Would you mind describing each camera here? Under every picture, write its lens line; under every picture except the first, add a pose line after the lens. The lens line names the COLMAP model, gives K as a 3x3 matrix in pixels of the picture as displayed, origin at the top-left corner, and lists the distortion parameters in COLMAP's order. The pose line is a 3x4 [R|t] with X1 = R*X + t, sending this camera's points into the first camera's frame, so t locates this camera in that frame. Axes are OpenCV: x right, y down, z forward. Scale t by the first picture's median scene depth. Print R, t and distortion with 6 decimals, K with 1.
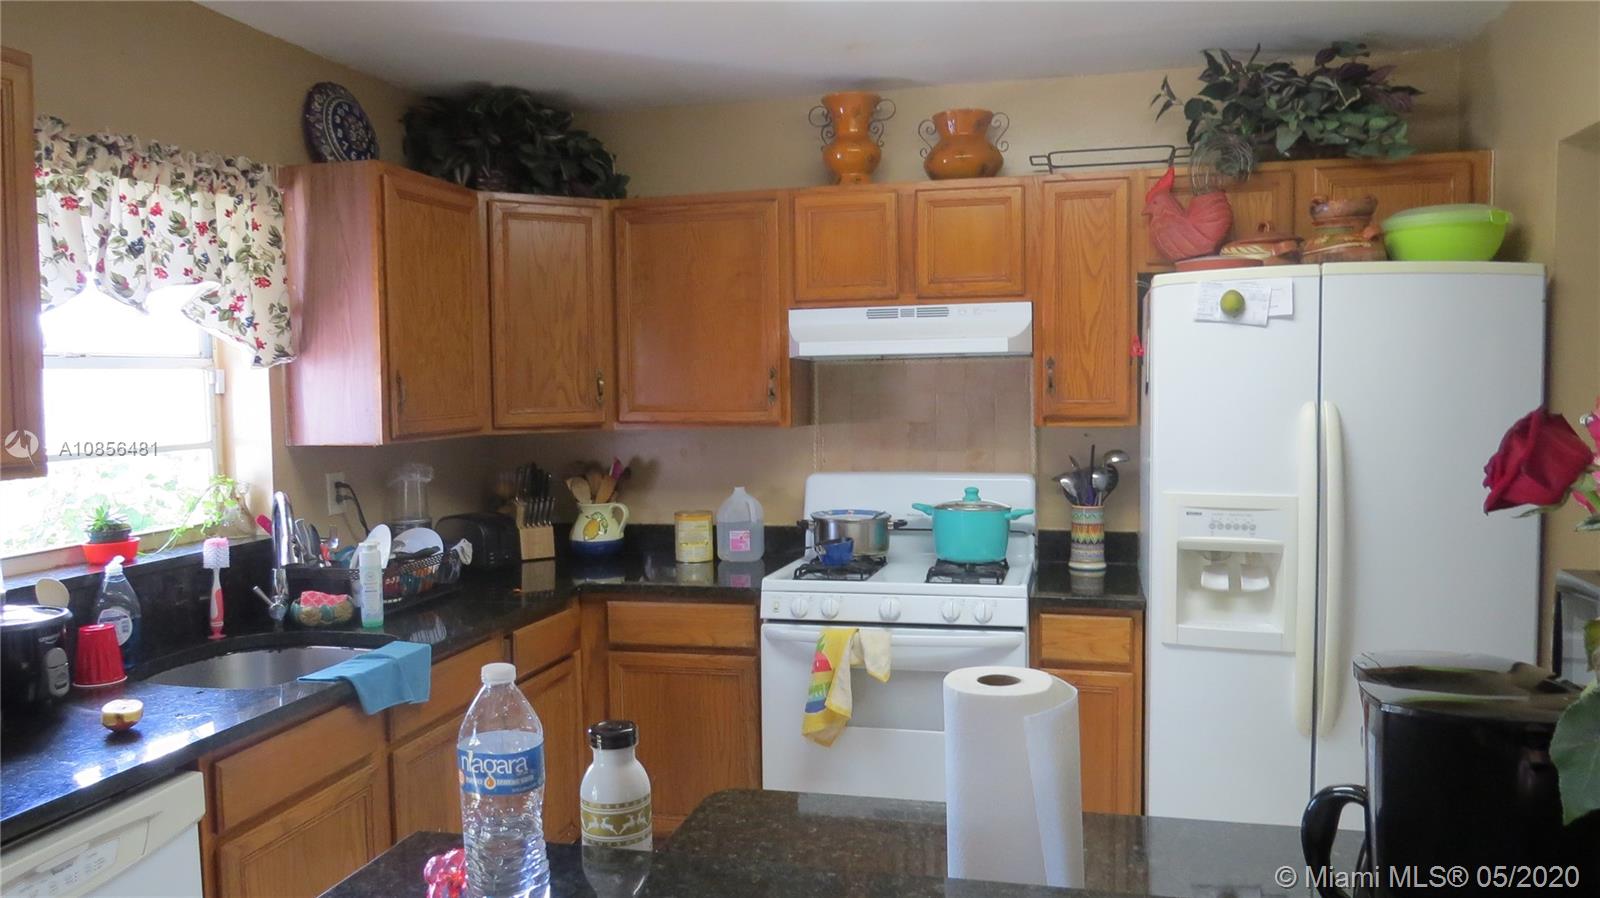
lens RADIAL K [[1149.7, 0, 803.6], [0, 1149.7, 445.6], [0, 0, 1]] dist [-0.010605, 0.002113]
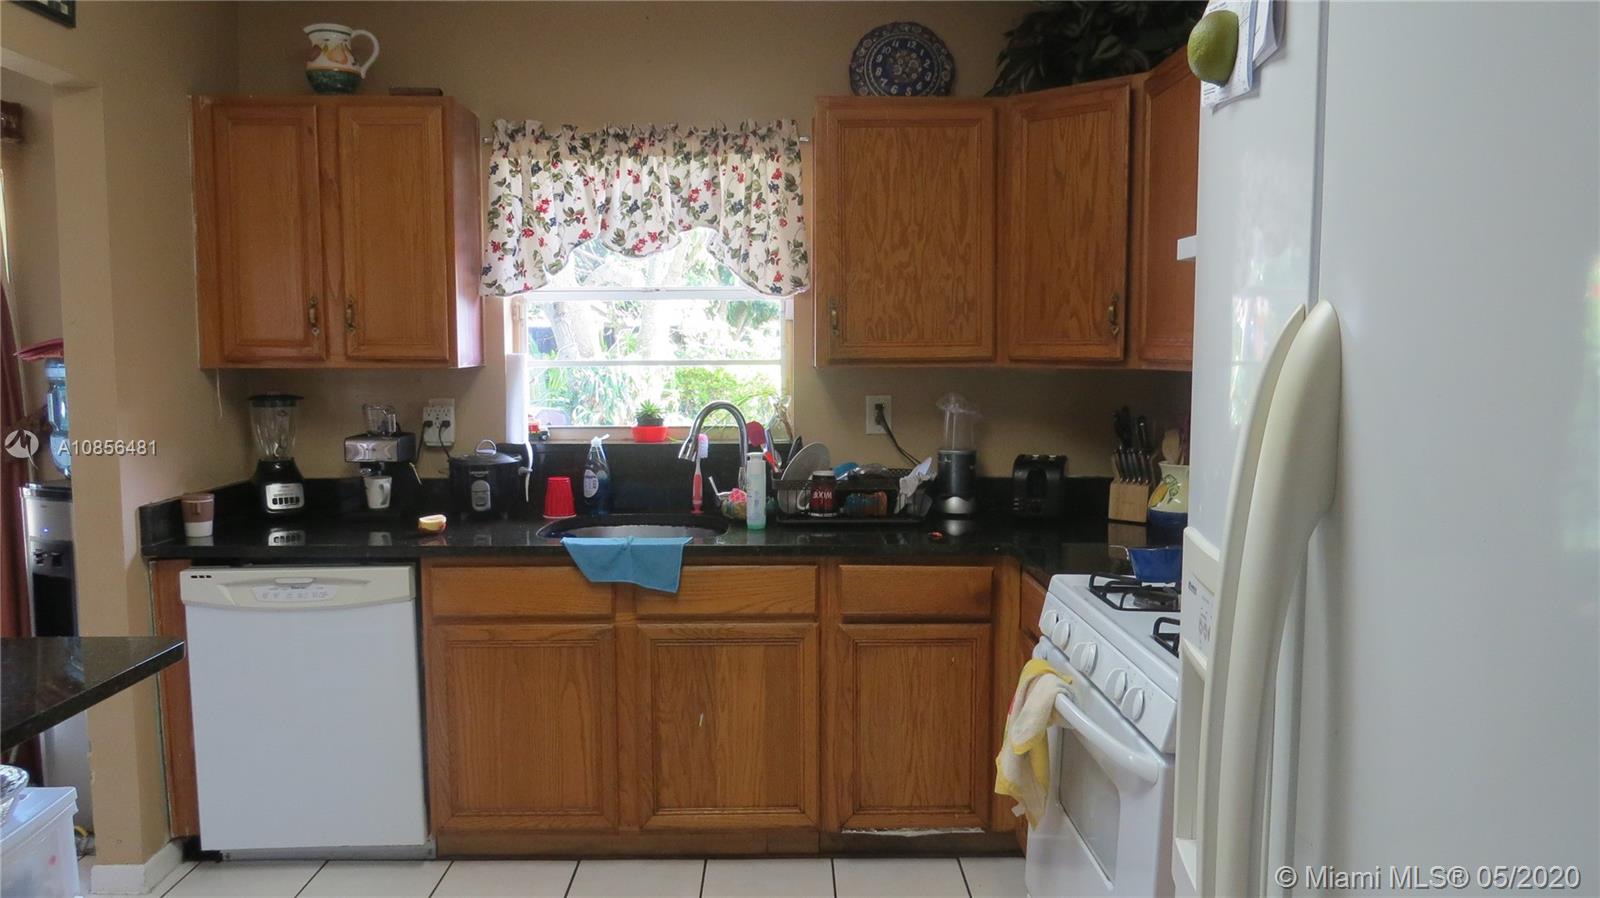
lens RADIAL K [[1149.7, 0, 803.6], [0, 1149.7, 445.6], [0, 0, 1]] dist [-0.010605, 0.002113]
pose [[0.251960, 0.101788, -0.962370, 0.673807], [-0.057114, 0.994284, 0.090210, -0.024599], [0.966051, 0.032236, 0.256334, 0.728044]]
